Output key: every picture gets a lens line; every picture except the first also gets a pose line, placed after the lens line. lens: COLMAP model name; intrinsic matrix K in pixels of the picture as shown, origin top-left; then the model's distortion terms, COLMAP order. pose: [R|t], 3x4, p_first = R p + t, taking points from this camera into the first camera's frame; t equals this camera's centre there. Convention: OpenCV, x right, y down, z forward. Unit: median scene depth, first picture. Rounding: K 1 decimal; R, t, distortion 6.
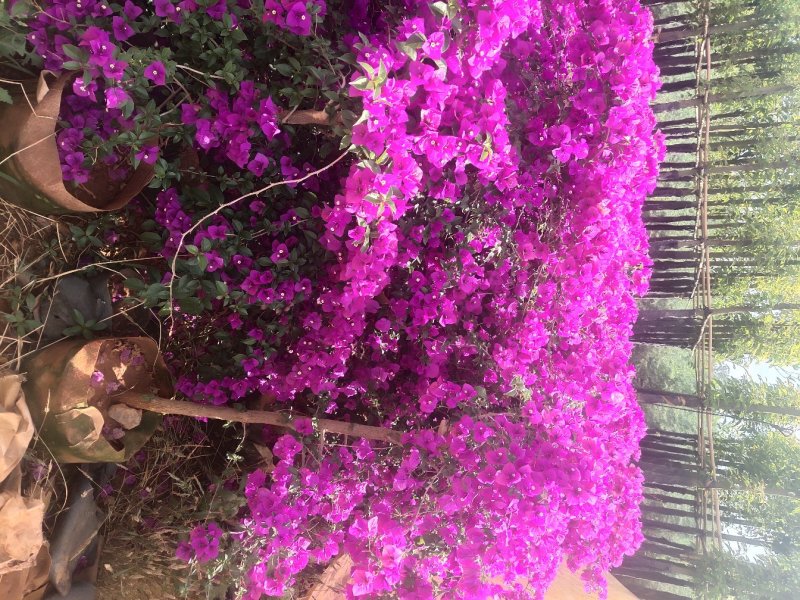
lens RADIAL K [[622.3, 0, 400.0], [0, 622.3, 300.0], [0, 0, 1]] dist [0.059826, -0.049224]
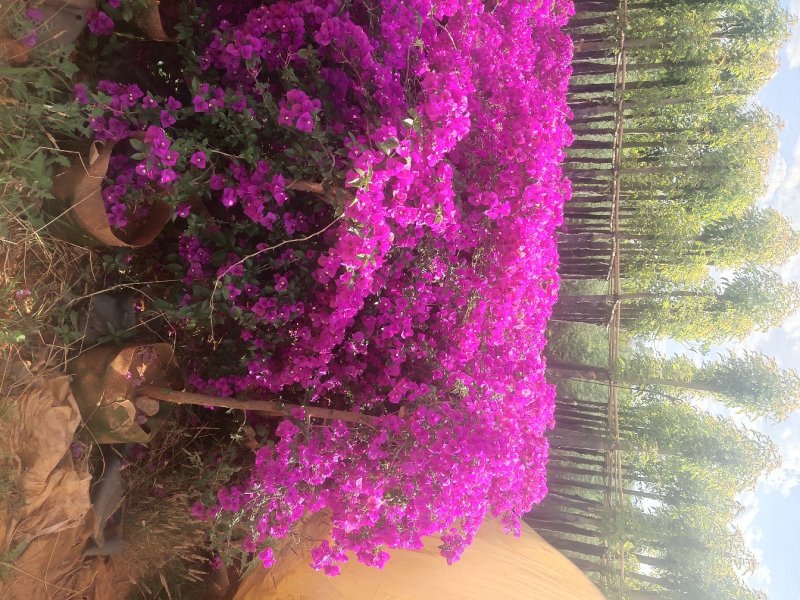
lens RADIAL K [[622.3, 0, 400.0], [0, 622.3, 300.0], [0, 0, 1]] dist [0.059826, -0.049224]
pose [[0.994364, 0.004673, 0.105921, -0.077883], [-0.009714, 0.998842, 0.047124, -0.099323], [-0.105578, -0.047888, 0.993257, -0.316144]]
